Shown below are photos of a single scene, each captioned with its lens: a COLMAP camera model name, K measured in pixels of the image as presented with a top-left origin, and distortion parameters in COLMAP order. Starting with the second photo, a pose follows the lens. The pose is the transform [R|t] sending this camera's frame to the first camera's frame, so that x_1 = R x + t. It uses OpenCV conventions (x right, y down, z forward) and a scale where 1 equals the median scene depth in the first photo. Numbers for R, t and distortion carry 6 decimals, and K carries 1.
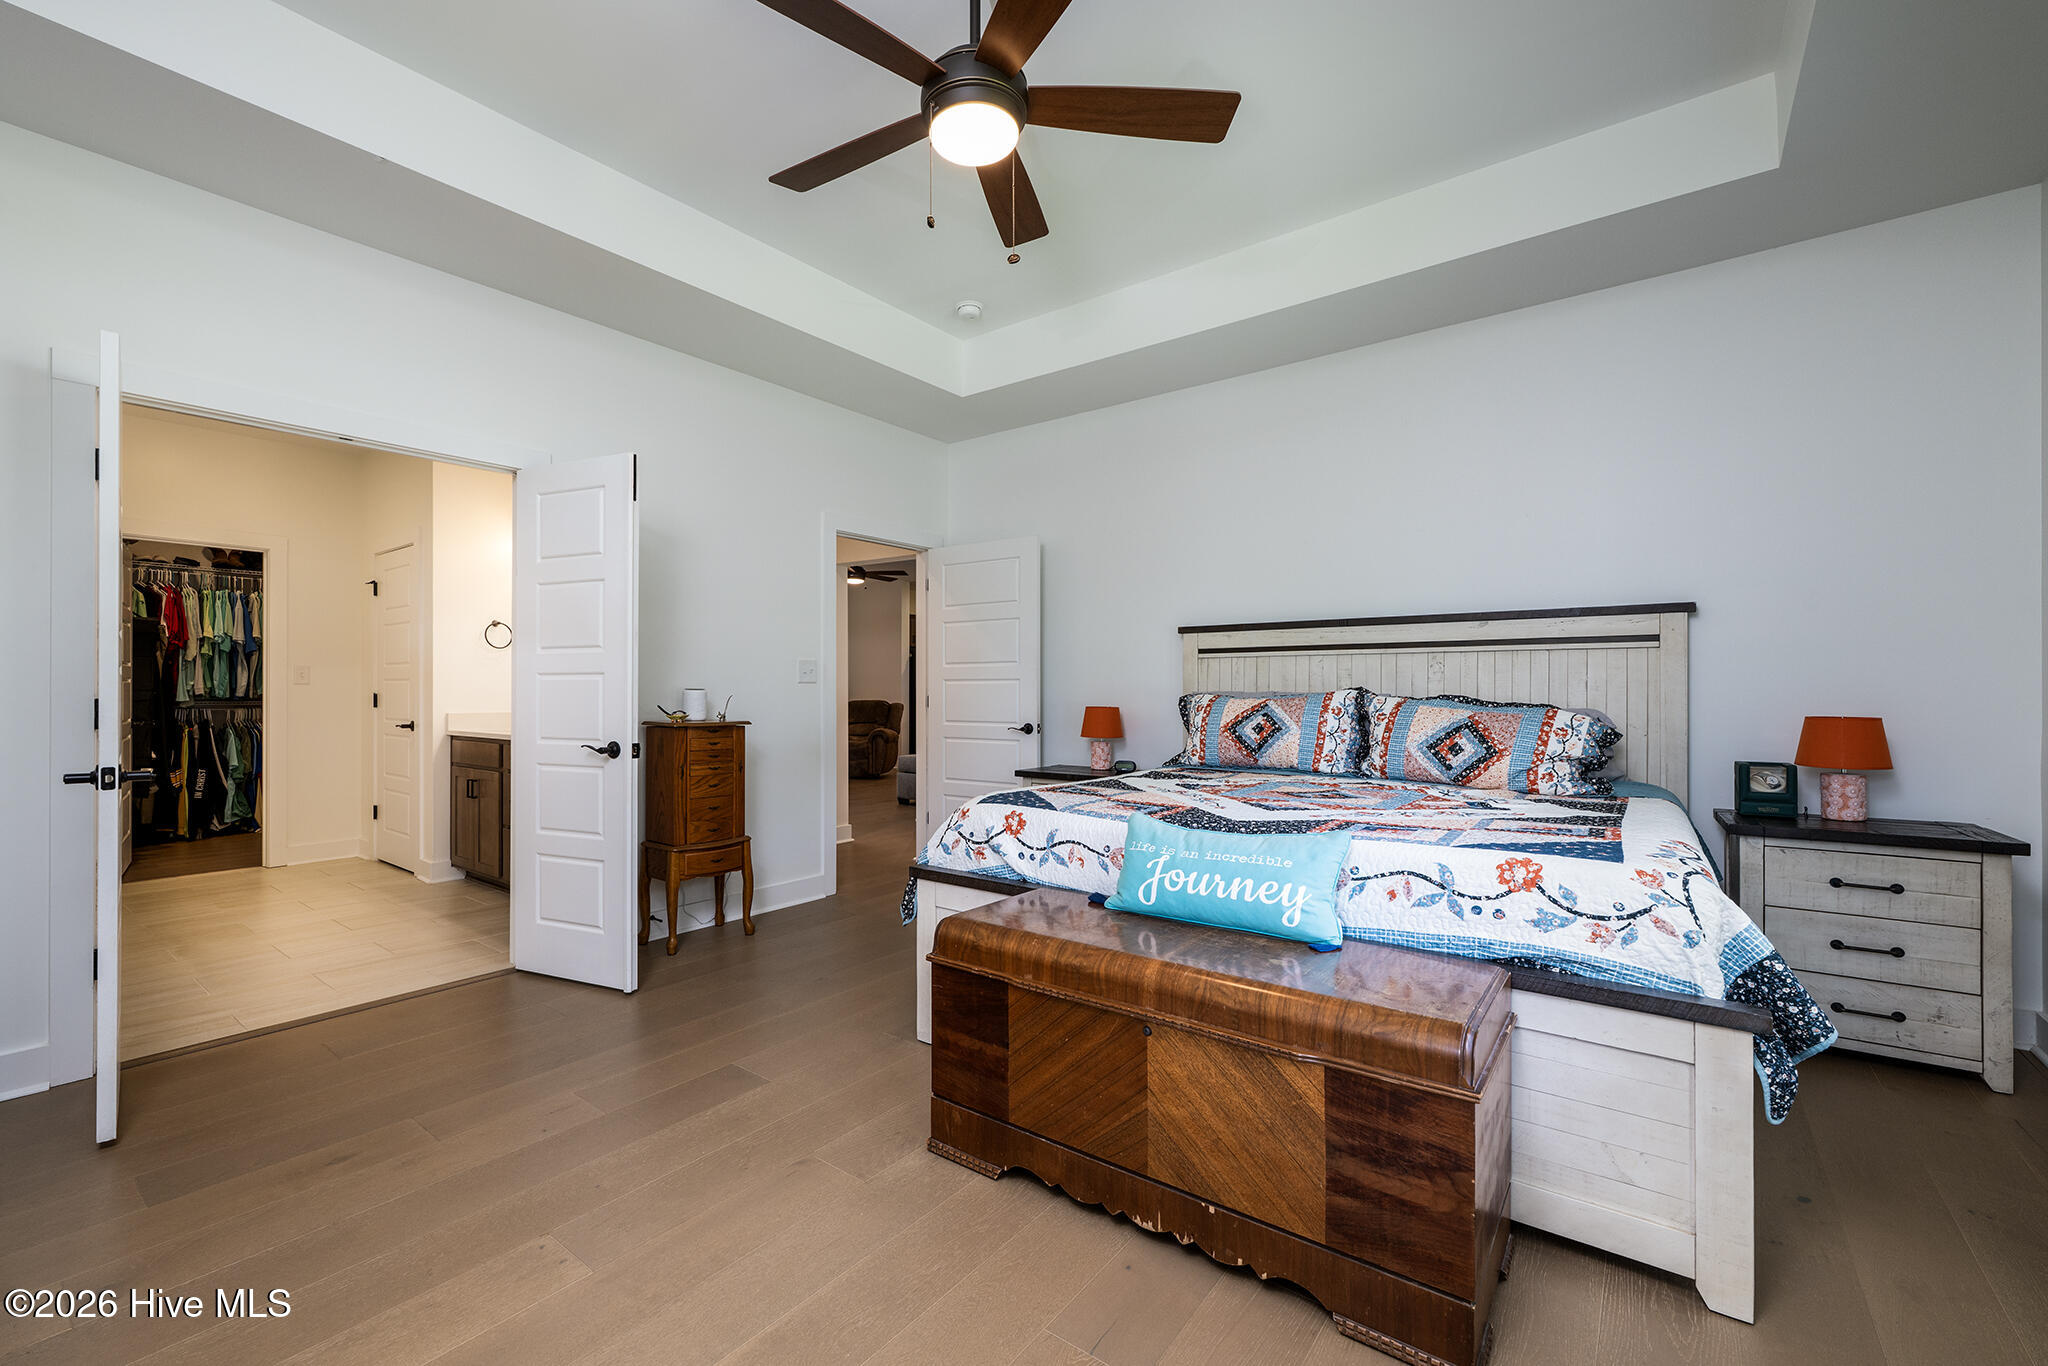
lens RADIAL K [[883.0, 0, 1017.4], [0, 883.0, 692.0], [0, 0, 1]] dist [-0.019481, -0.000548]
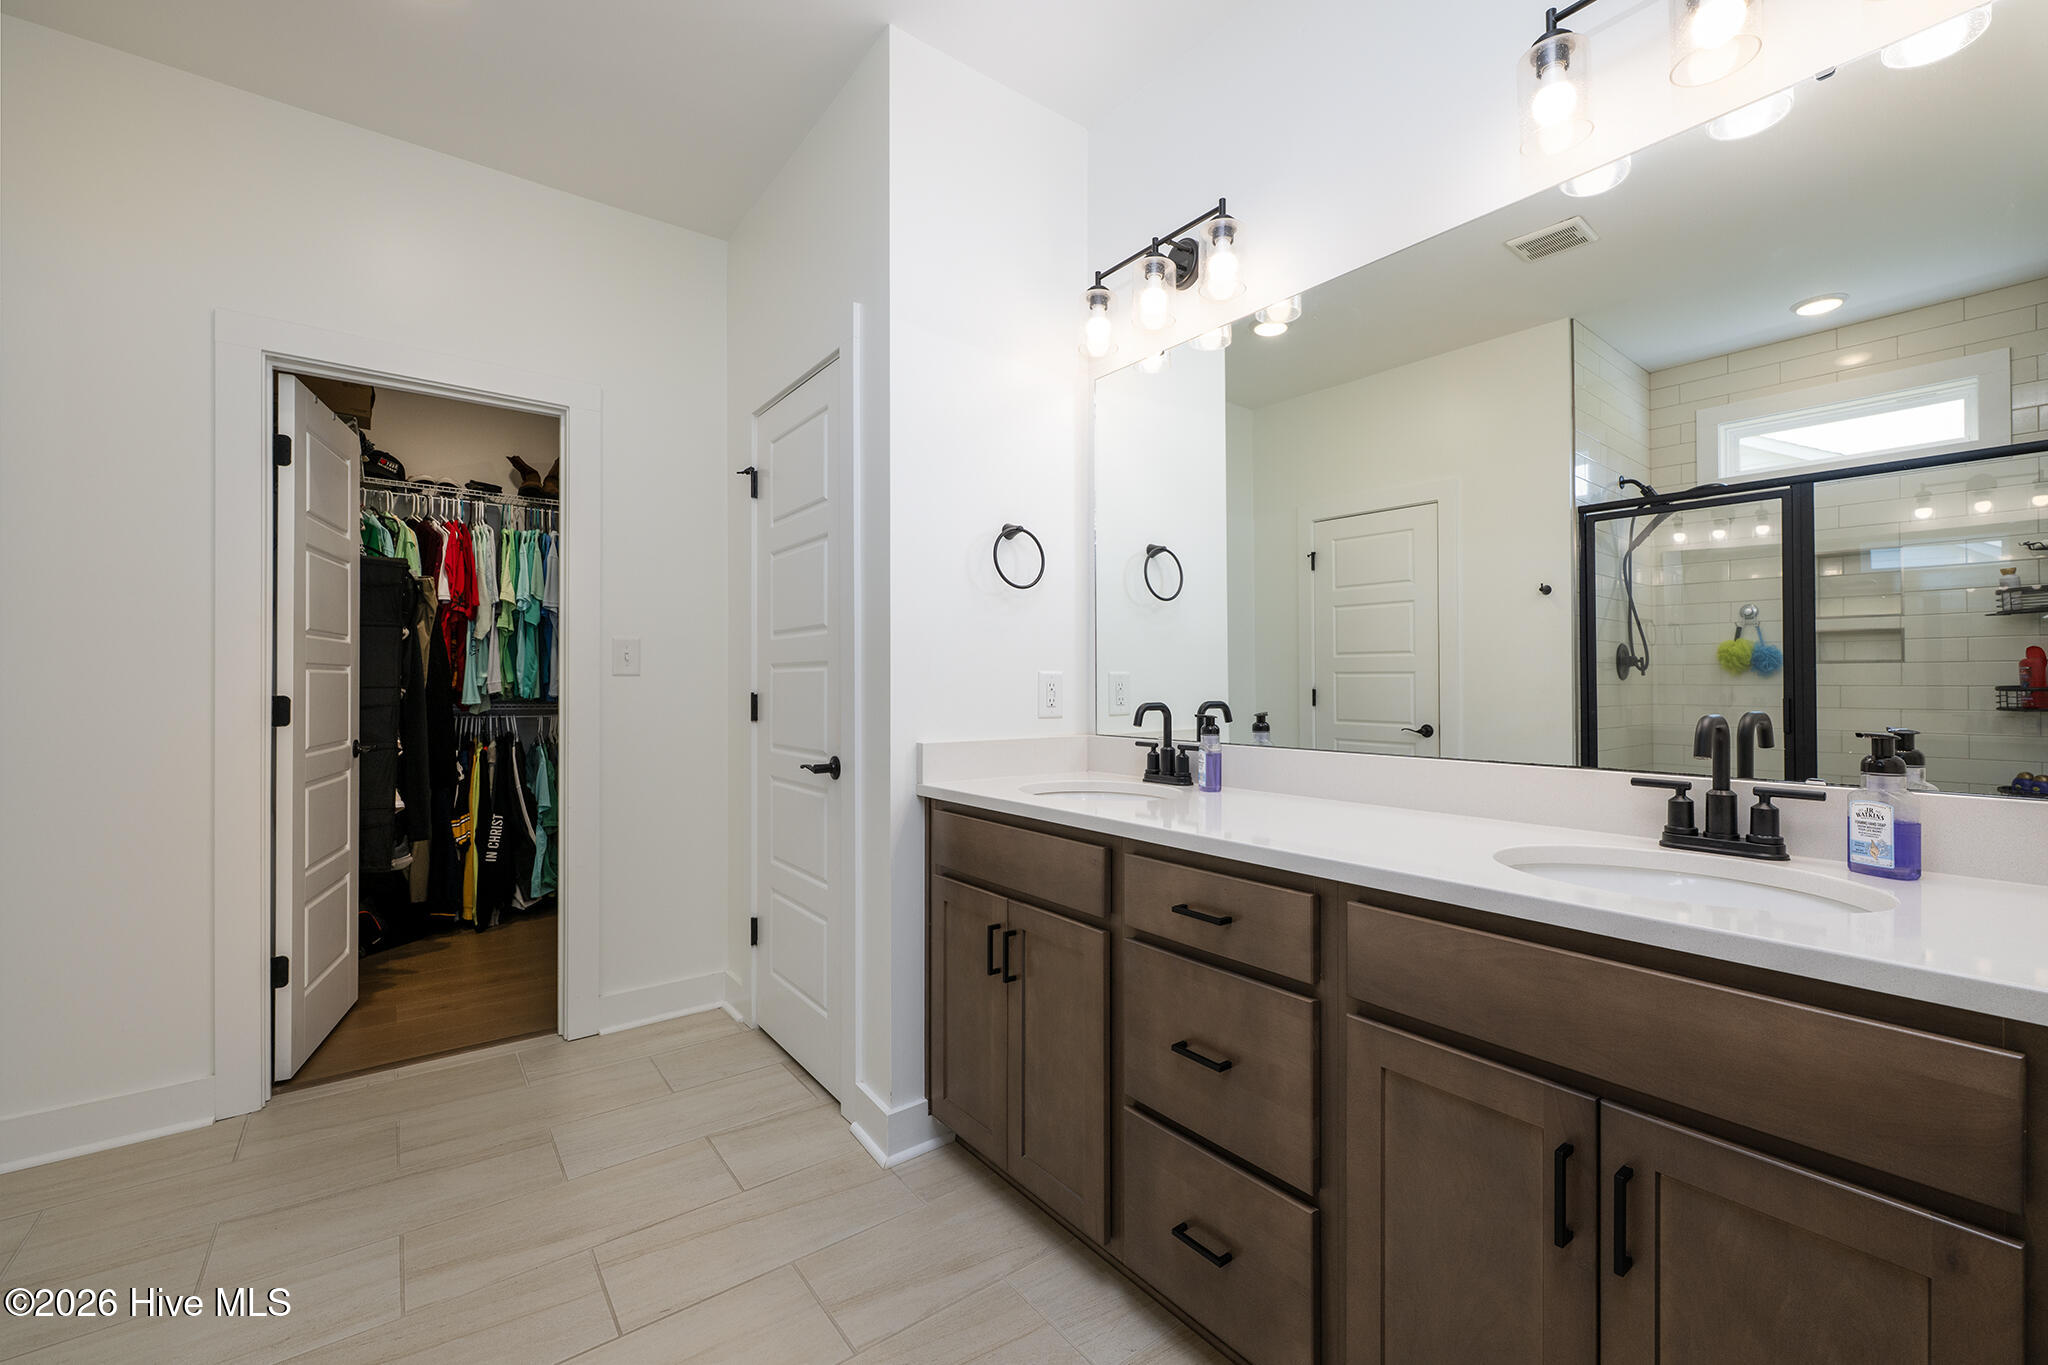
lens RADIAL K [[820.4, 0, 1016.7], [0, 820.4, 686.3], [0, 0, 1]] dist [0.002883, 0.000134]
pose [[0.960442, 0.000698, -0.278479, -0.420138], [0.000177, 0.999995, 0.003117, -0.003929], [0.278480, -0.003043, 0.960437, 0.538806]]
